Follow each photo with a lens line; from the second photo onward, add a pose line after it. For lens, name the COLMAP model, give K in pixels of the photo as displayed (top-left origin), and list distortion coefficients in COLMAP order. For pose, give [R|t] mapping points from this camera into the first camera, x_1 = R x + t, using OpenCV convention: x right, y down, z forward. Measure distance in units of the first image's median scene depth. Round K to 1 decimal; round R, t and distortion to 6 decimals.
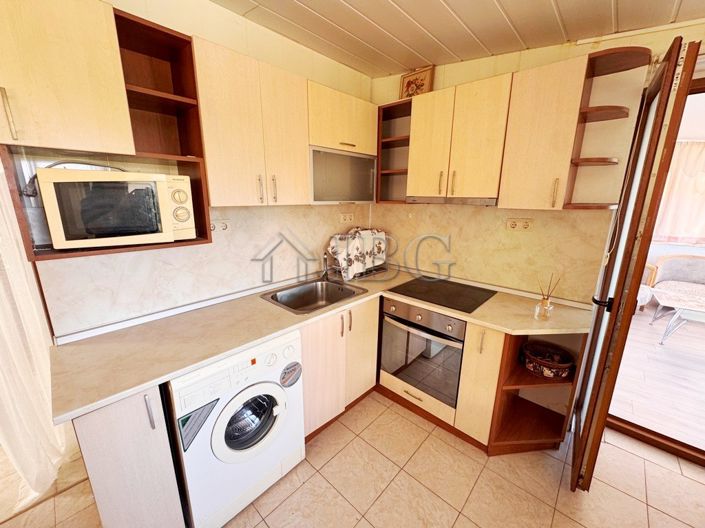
lens RADIAL K [[281.3, 0, 354.2], [0, 281.3, 263.5], [0, 0, 1]] dist [-0.000970, -0.001419]
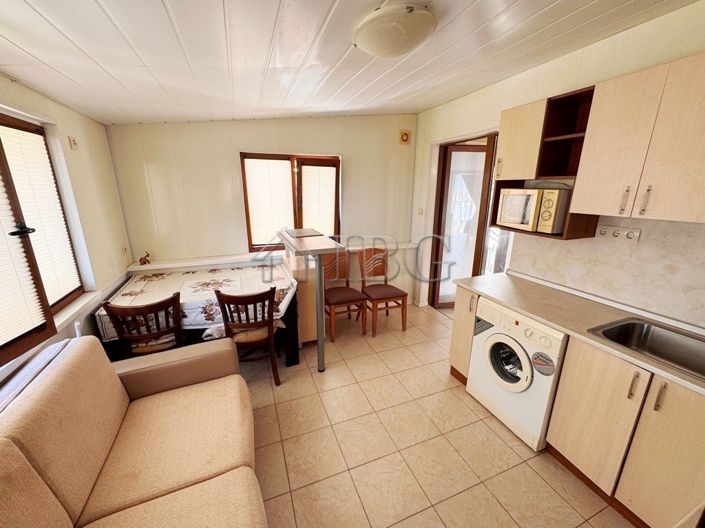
lens RADIAL K [[281.3, 0, 352.3], [0, 281.3, 264.8], [0, 0, 1]] dist [-0.000970, -0.001419]
pose [[-0.431160, 0.234743, -0.871204, 0.945664], [-0.215140, 0.910967, 0.351930, -0.190127], [0.876251, 0.339169, -0.342269, 0.550256]]
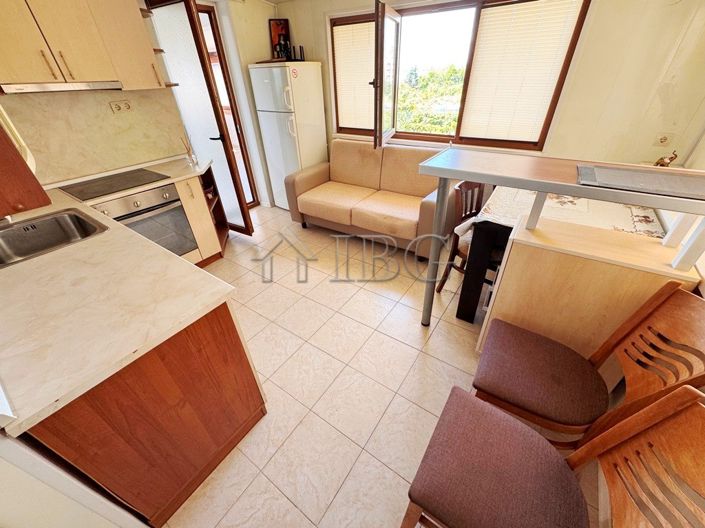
lens RADIAL K [[281.3, 0, 353.4], [0, 281.3, 261.5], [0, 0, 1]] dist [-0.000970, -0.001419]
pose [[-0.139897, -0.552395, 0.821759, -1.115766], [0.261760, 0.779763, 0.568727, -0.050637], [-0.954940, 0.294667, 0.035509, 0.226507]]
